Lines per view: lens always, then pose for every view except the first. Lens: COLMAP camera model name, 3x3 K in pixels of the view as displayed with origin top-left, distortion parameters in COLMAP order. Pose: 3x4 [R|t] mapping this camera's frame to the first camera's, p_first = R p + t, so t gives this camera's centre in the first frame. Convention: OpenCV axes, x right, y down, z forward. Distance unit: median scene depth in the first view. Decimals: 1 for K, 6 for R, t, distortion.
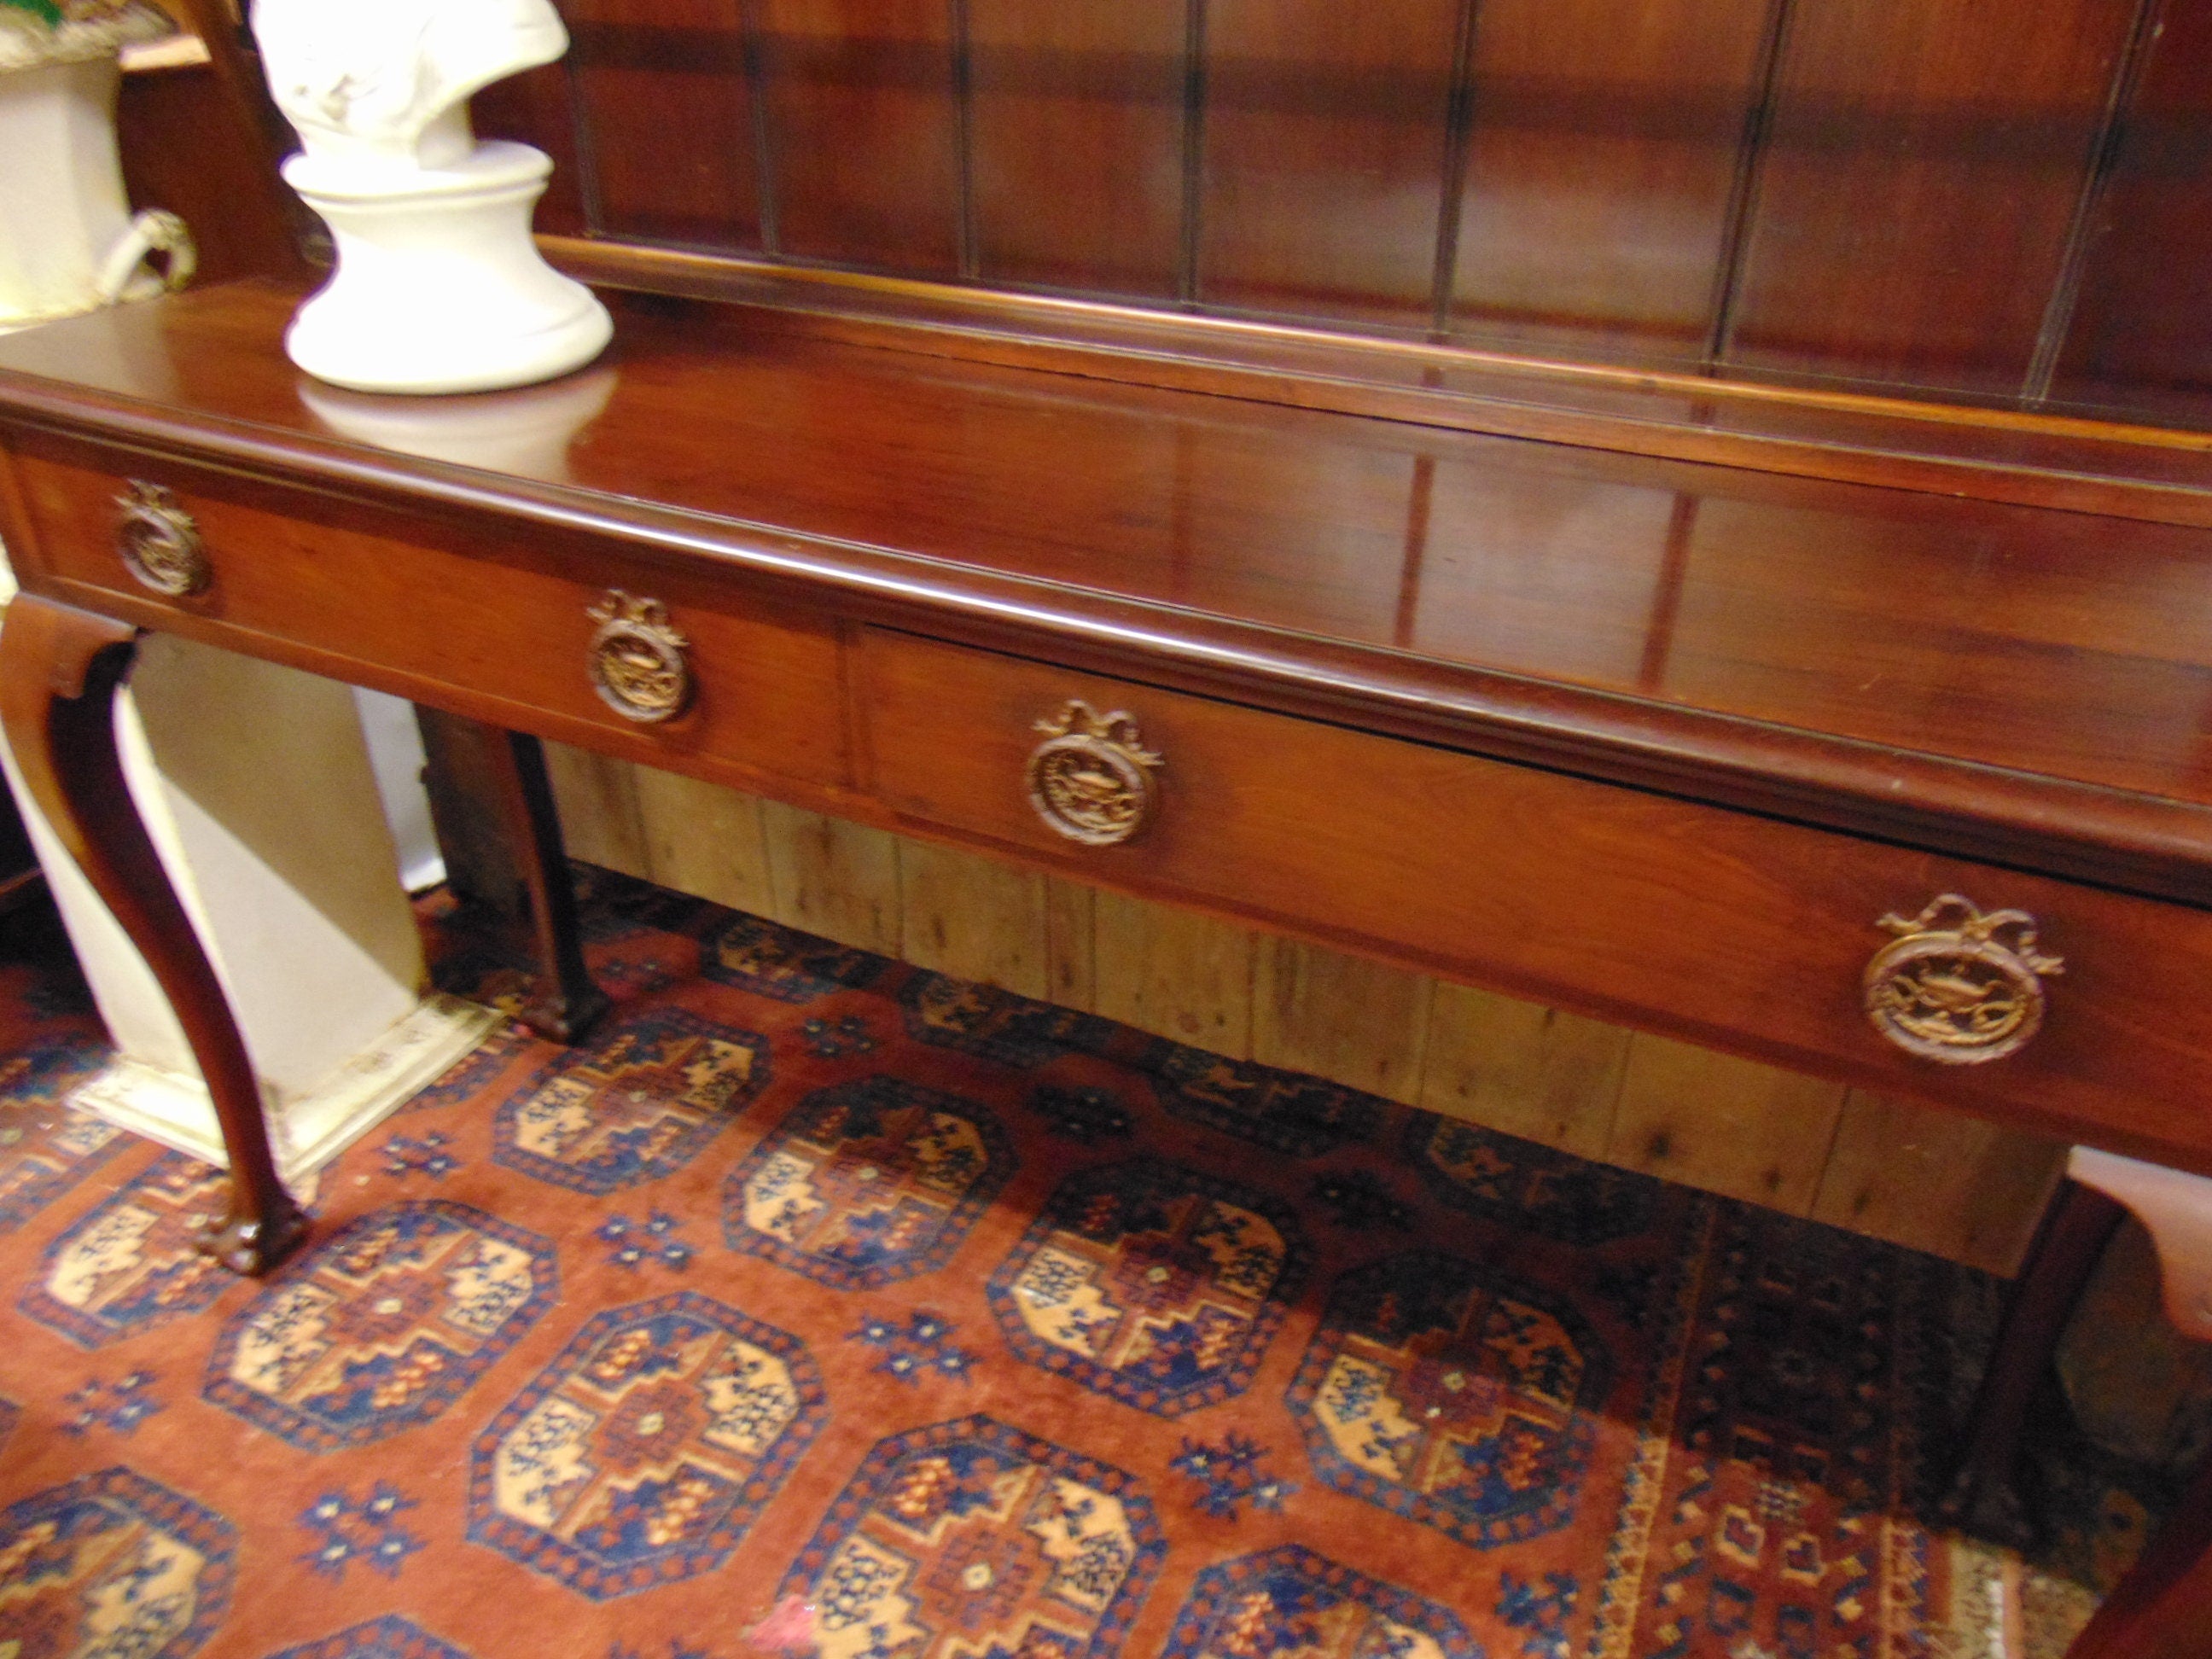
lens RADIAL K [[1733.7, 0, 1044.5], [0, 1733.7, 829.0], [0, 0, 1]] dist [-0.029261, 0.073403]
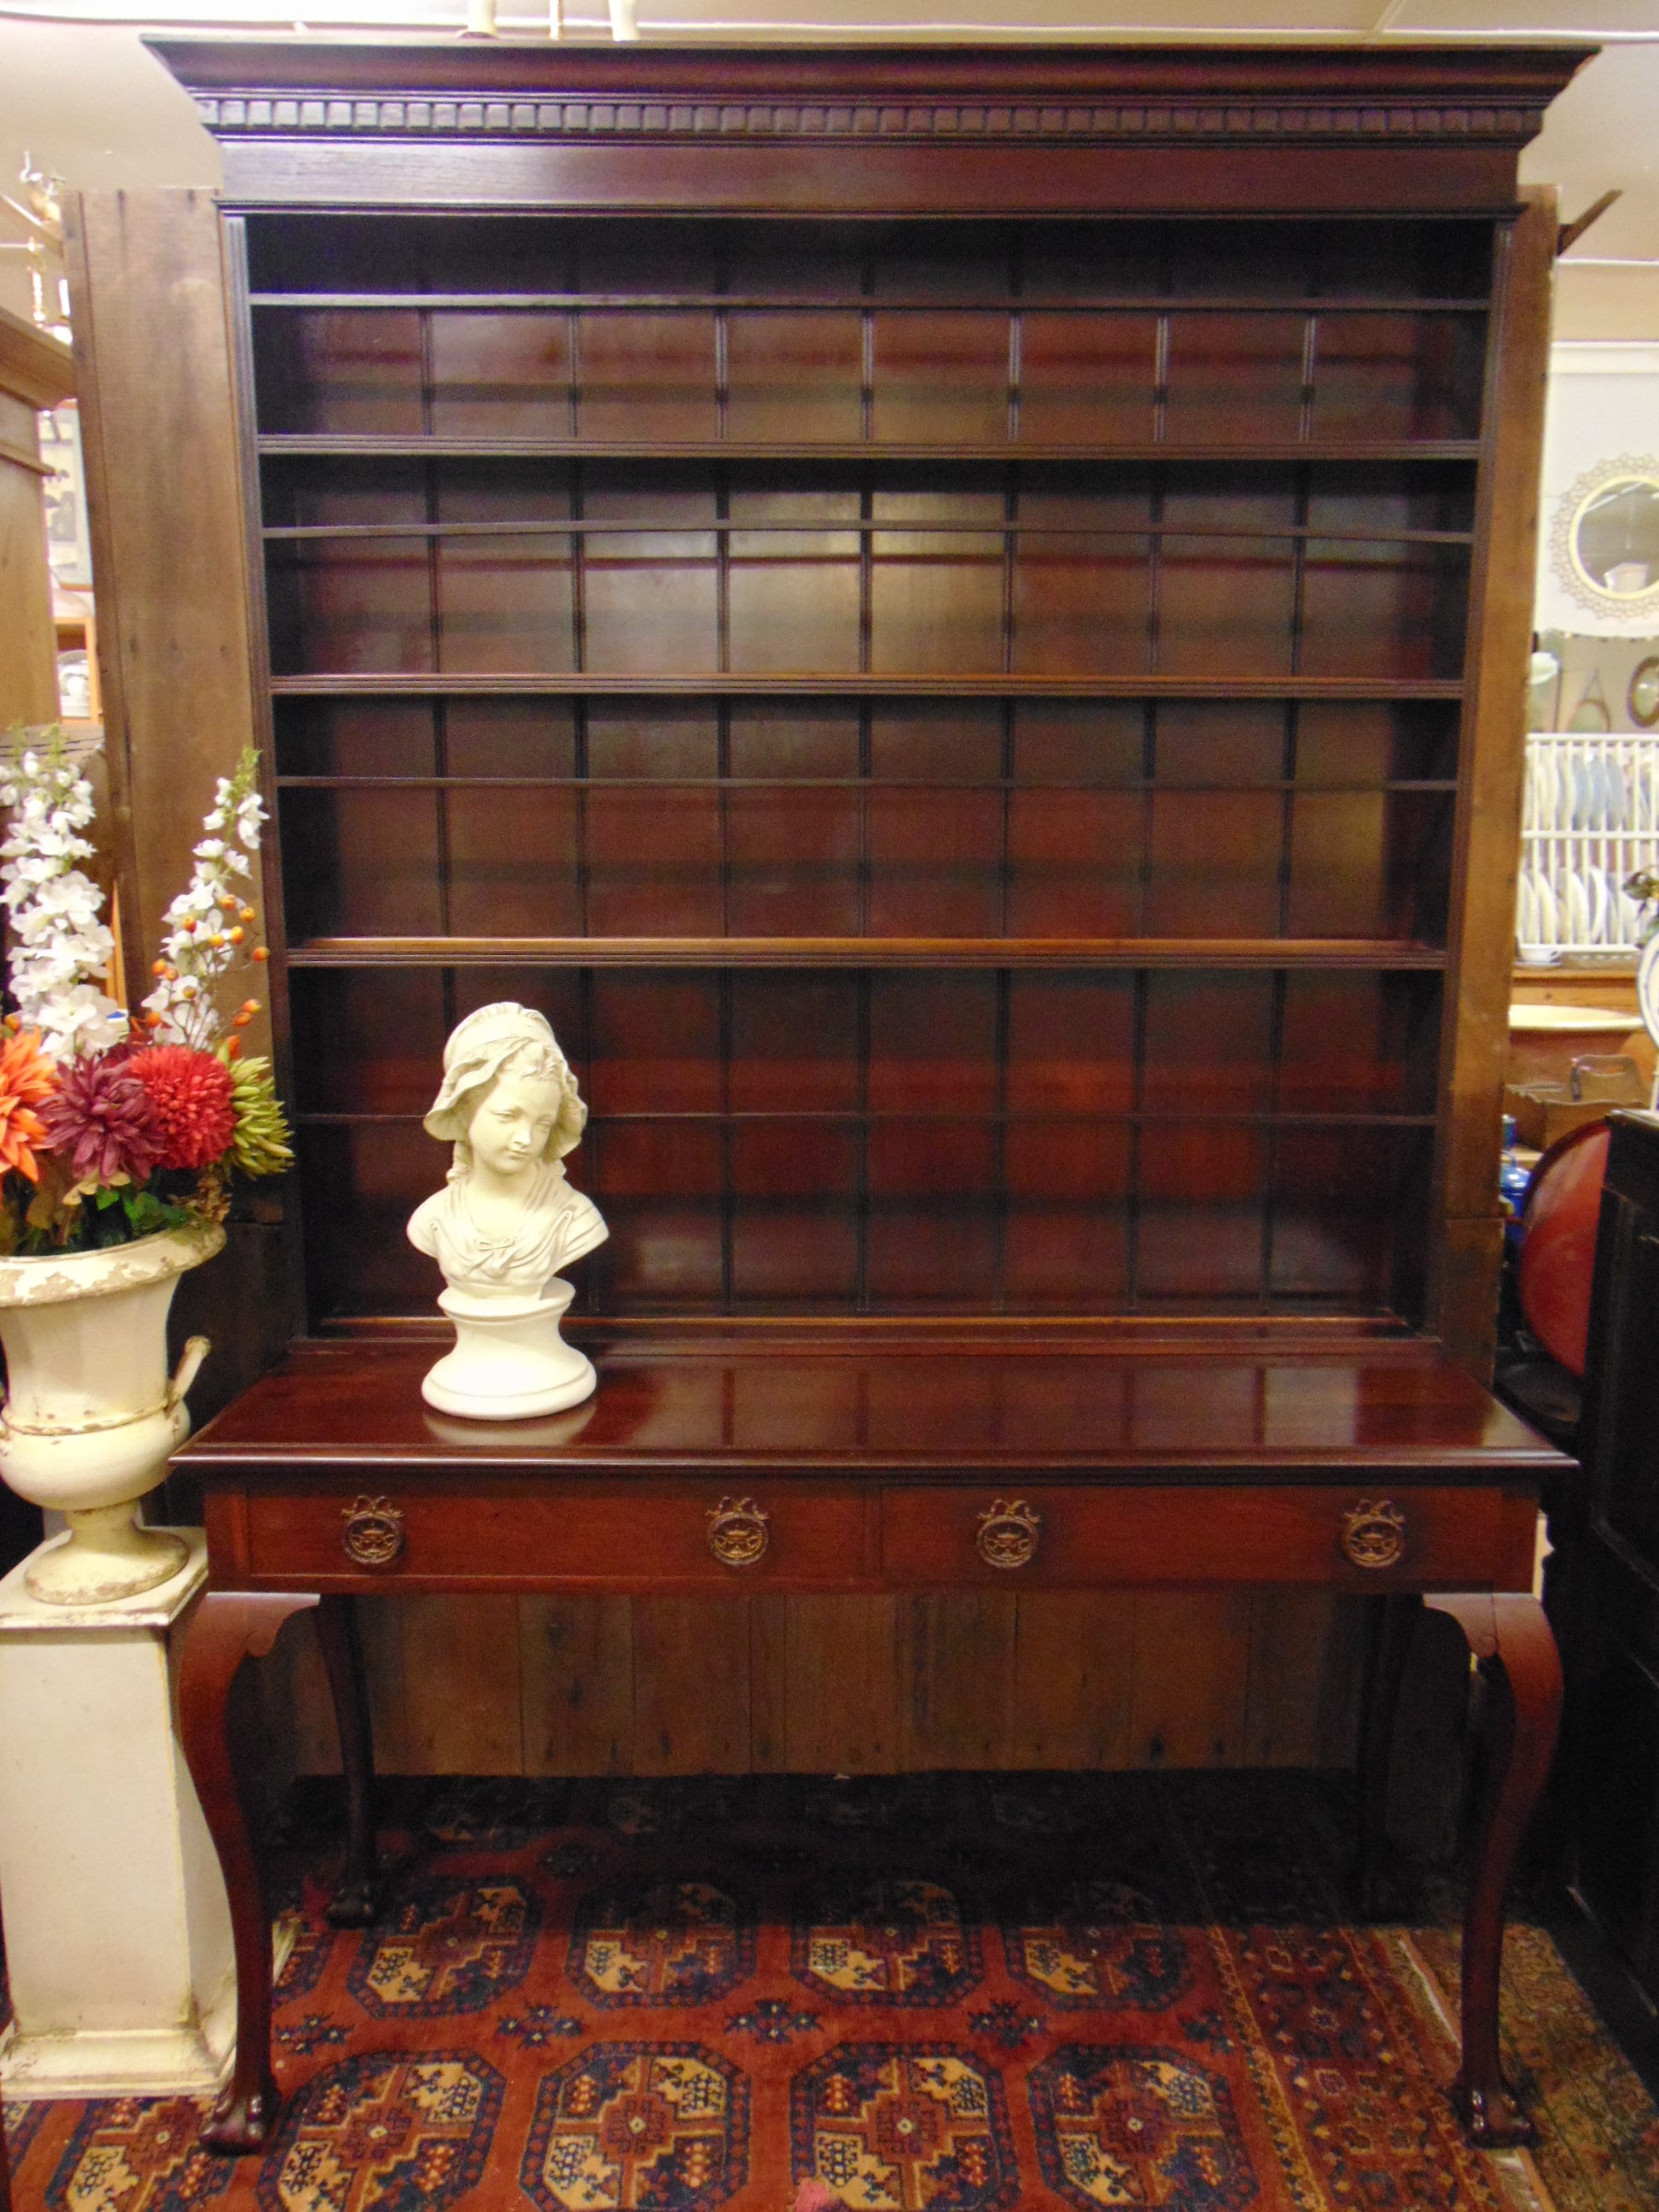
lens RADIAL K [[1689.3, 0, 870.2], [0, 1689.3, 1087.1], [0, 0, 1]] dist [-0.021358, 0.060873]
pose [[0.892103, -0.073286, 0.445850, -0.592432], [0.231611, 0.921428, -0.311972, 0.040871], [-0.387955, 0.381575, 0.838982, -0.525598]]
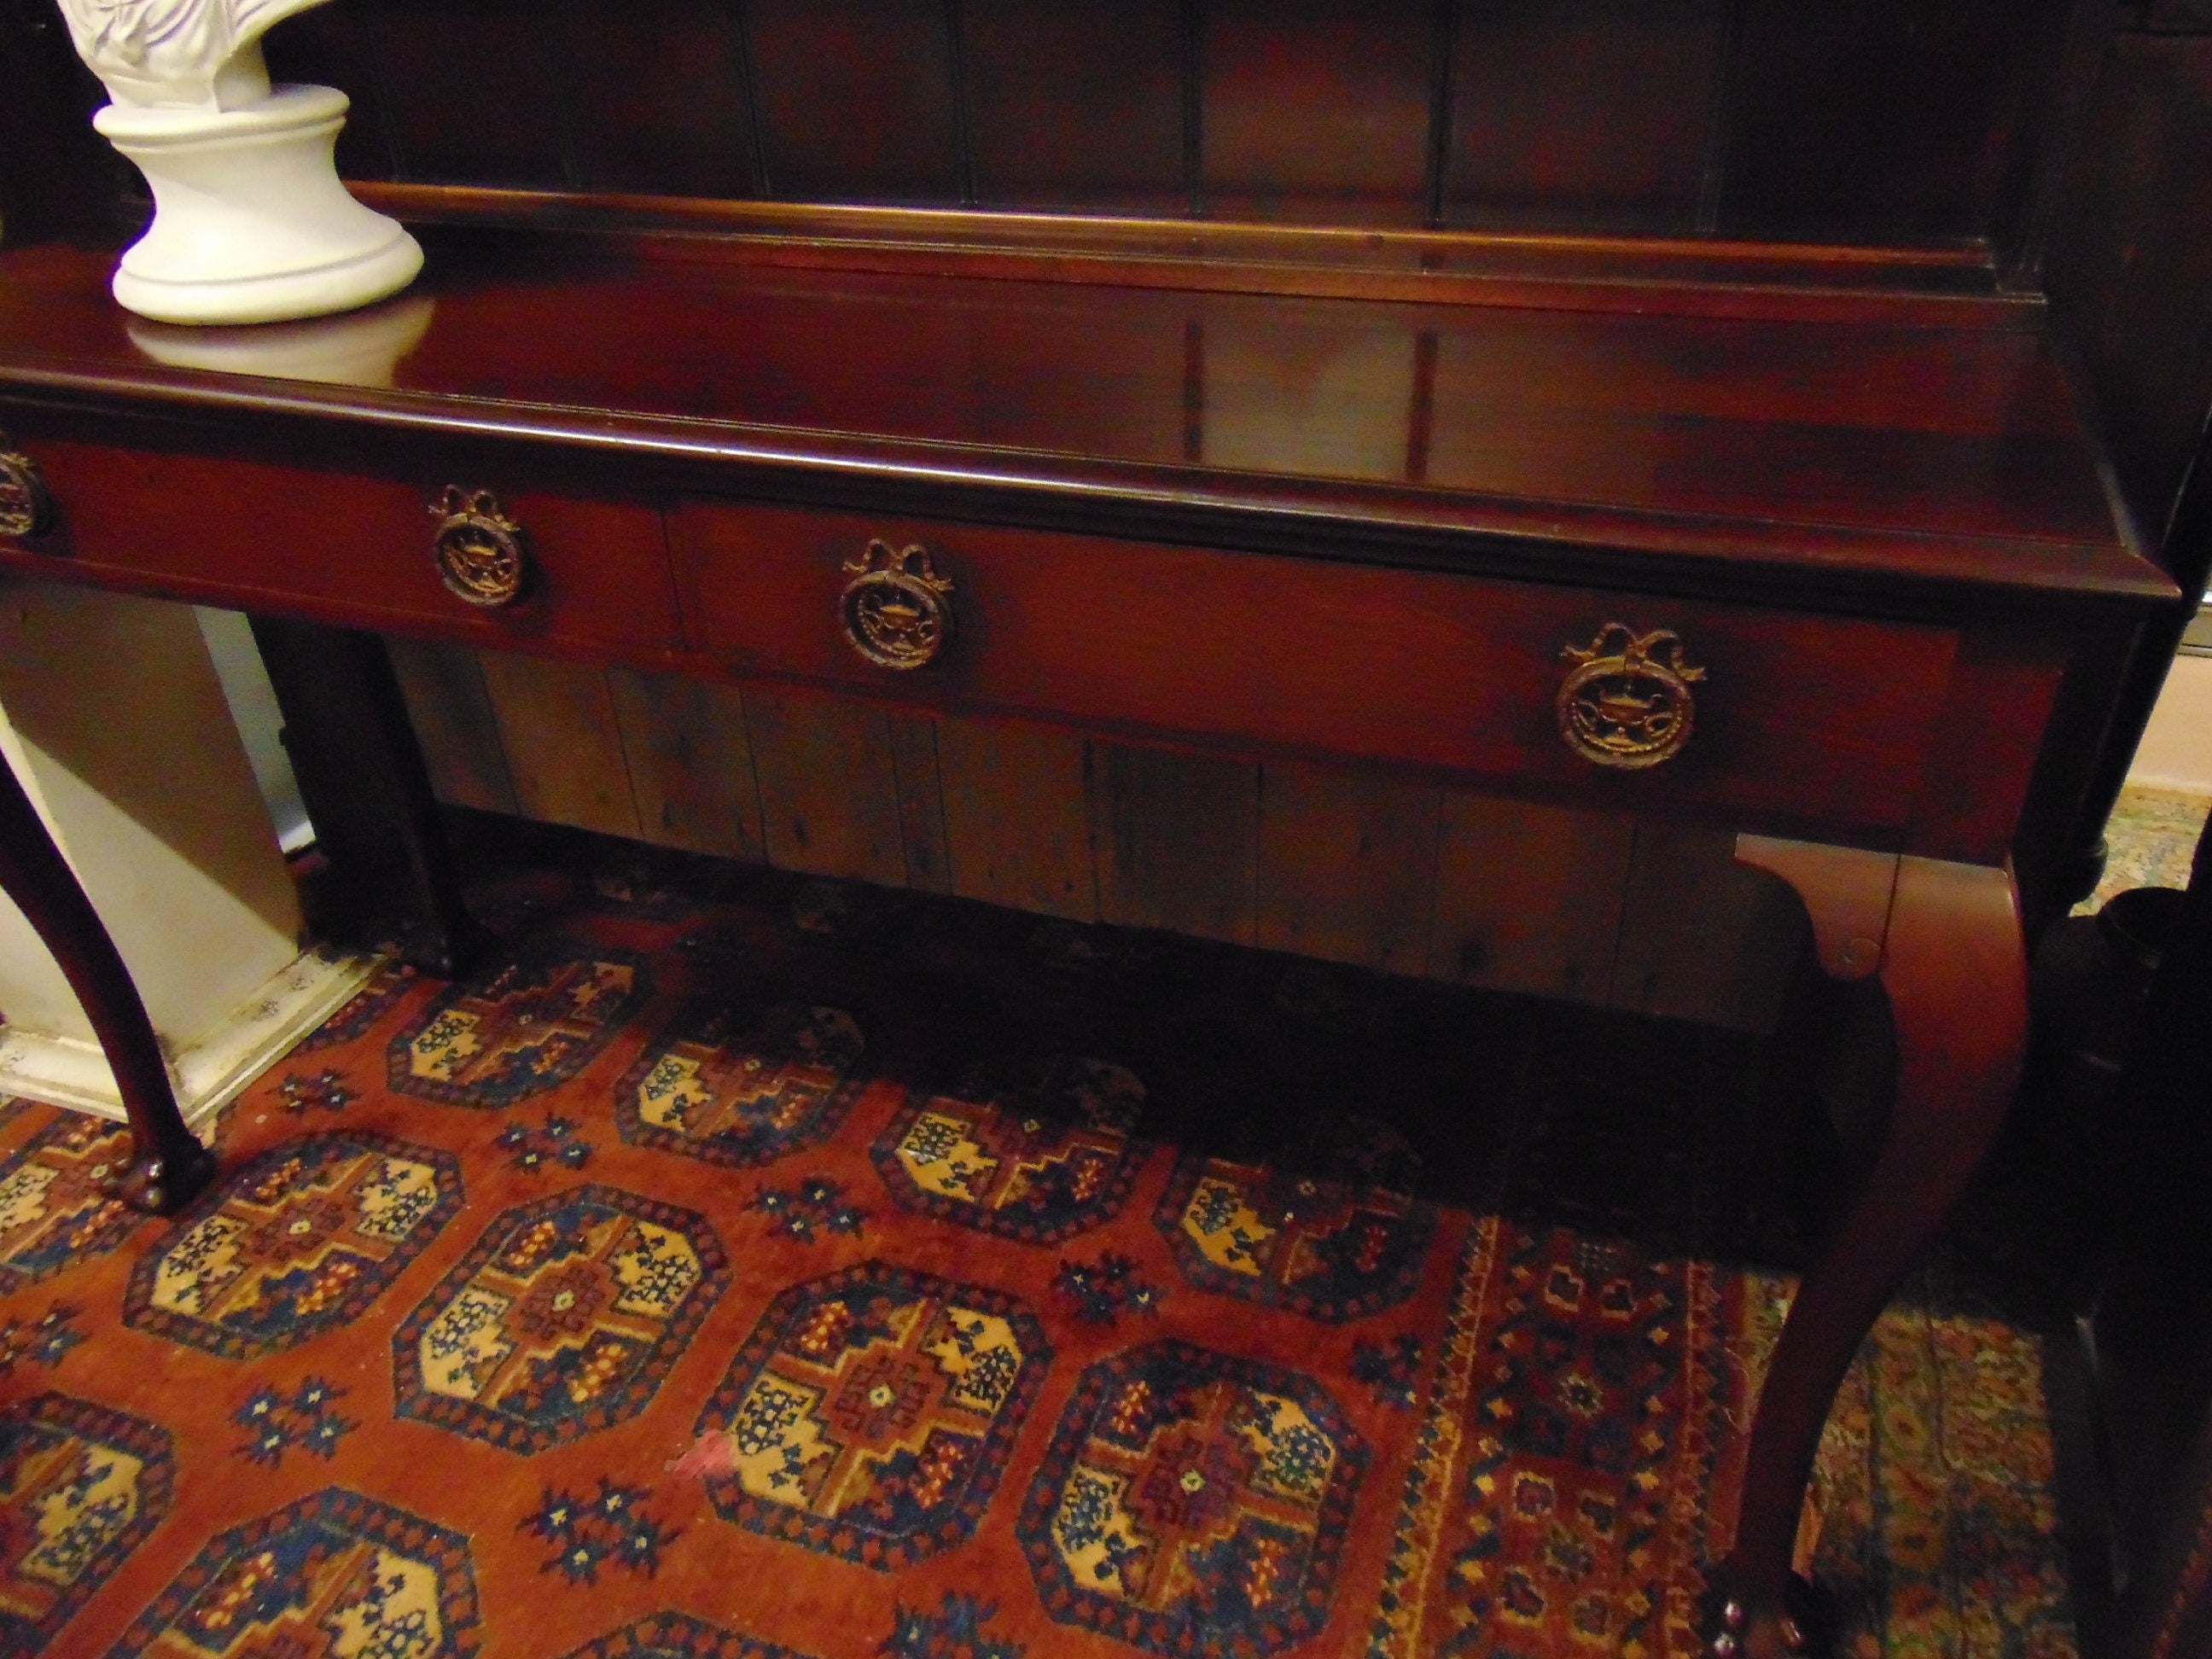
lens RADIAL K [[1733.7, 0, 1057.3], [0, 1733.7, 831.3], [0, 0, 1]] dist [-0.029261, 0.073403]
pose [[0.993366, -0.088888, 0.072952, 0.021200], [0.087313, 0.995879, 0.024519, 0.055710], [-0.074831, -0.017987, 0.997034, -0.075240]]
